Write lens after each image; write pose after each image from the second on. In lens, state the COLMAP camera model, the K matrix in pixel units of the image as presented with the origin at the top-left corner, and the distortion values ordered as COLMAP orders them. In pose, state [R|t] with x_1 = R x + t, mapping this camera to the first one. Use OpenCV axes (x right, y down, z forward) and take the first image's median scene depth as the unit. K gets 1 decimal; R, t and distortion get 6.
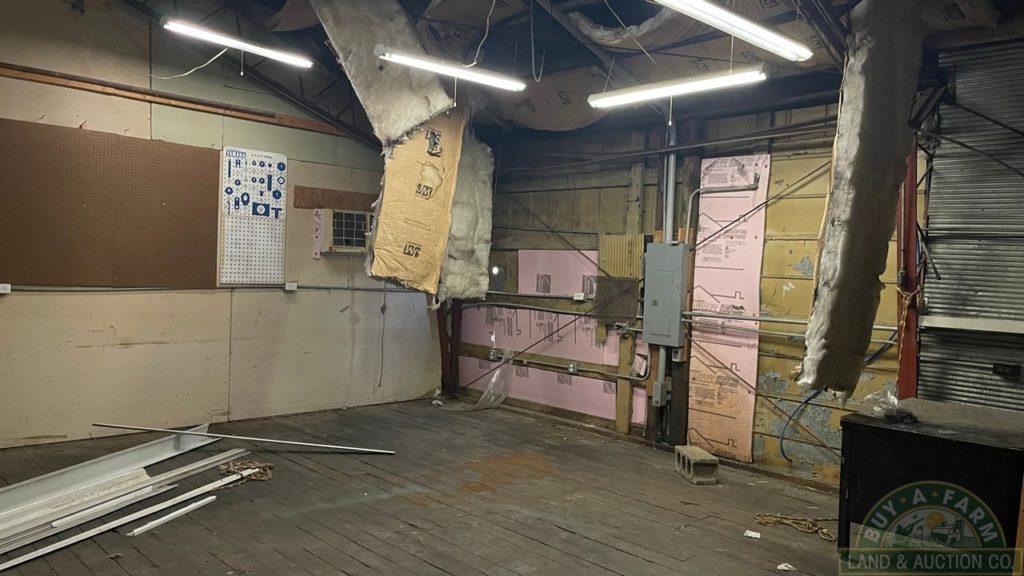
lens RADIAL K [[779.5, 0, 508.0], [0, 779.5, 290.6], [0, 0, 1]] dist [0.036344, -0.000935]
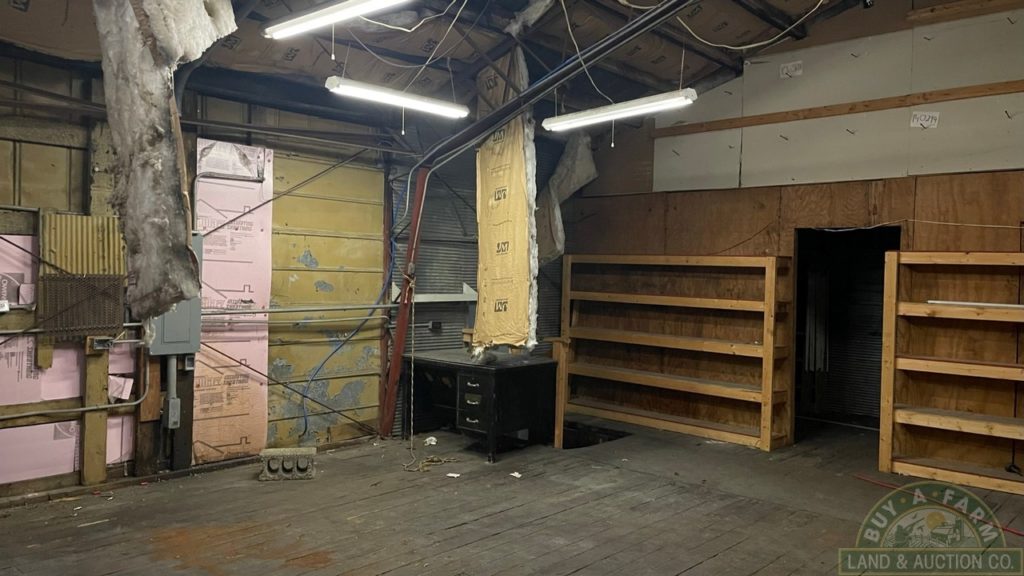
lens RADIAL K [[779.5, 0, 508.2], [0, 779.5, 288.2], [0, 0, 1]] dist [0.036344, -0.000935]
pose [[-0.078048, -0.065603, 0.994789, -0.715873], [0.006130, 0.997782, 0.066281, -0.058624], [-0.996931, 0.011271, -0.077472, 0.765487]]
